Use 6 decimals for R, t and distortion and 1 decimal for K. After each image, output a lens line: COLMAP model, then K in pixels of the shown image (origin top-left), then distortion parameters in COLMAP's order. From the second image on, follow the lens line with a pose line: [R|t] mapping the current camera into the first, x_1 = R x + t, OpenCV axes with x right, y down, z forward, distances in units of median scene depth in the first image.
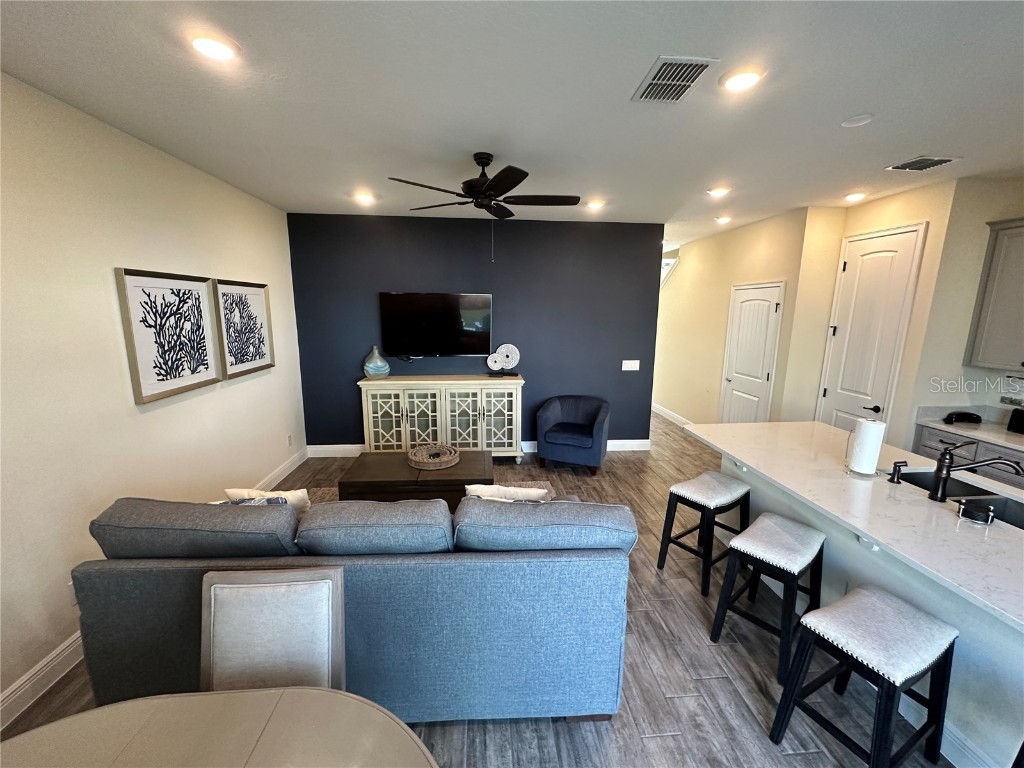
lens RADIAL K [[409.5, 0, 511.5], [0, 409.5, 383.2], [0, 0, 1]] dist [-0.001598, 0.000110]
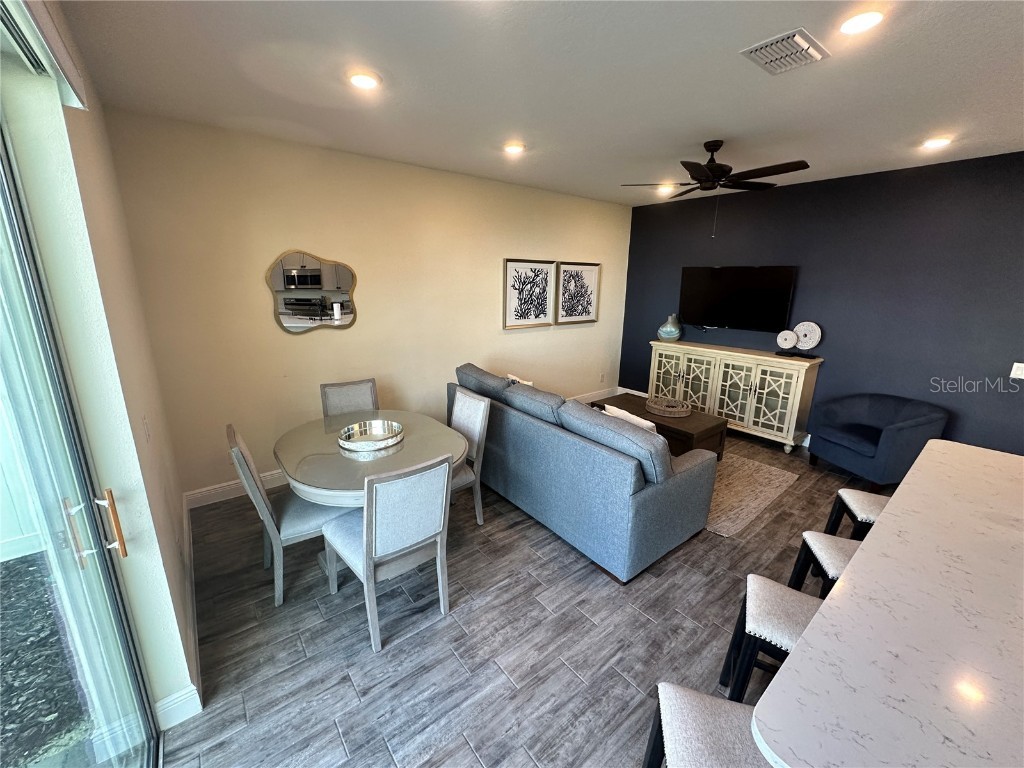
lens RADIAL K [[409.5, 0, 511.5], [0, 409.5, 383.2], [0, 0, 1]] dist [-0.001598, 0.000110]
pose [[0.558377, 0.203269, -0.804299, 0.467480], [-0.157870, 0.977836, 0.137526, 0.018617], [0.814427, 0.050183, 0.578091, -0.053425]]
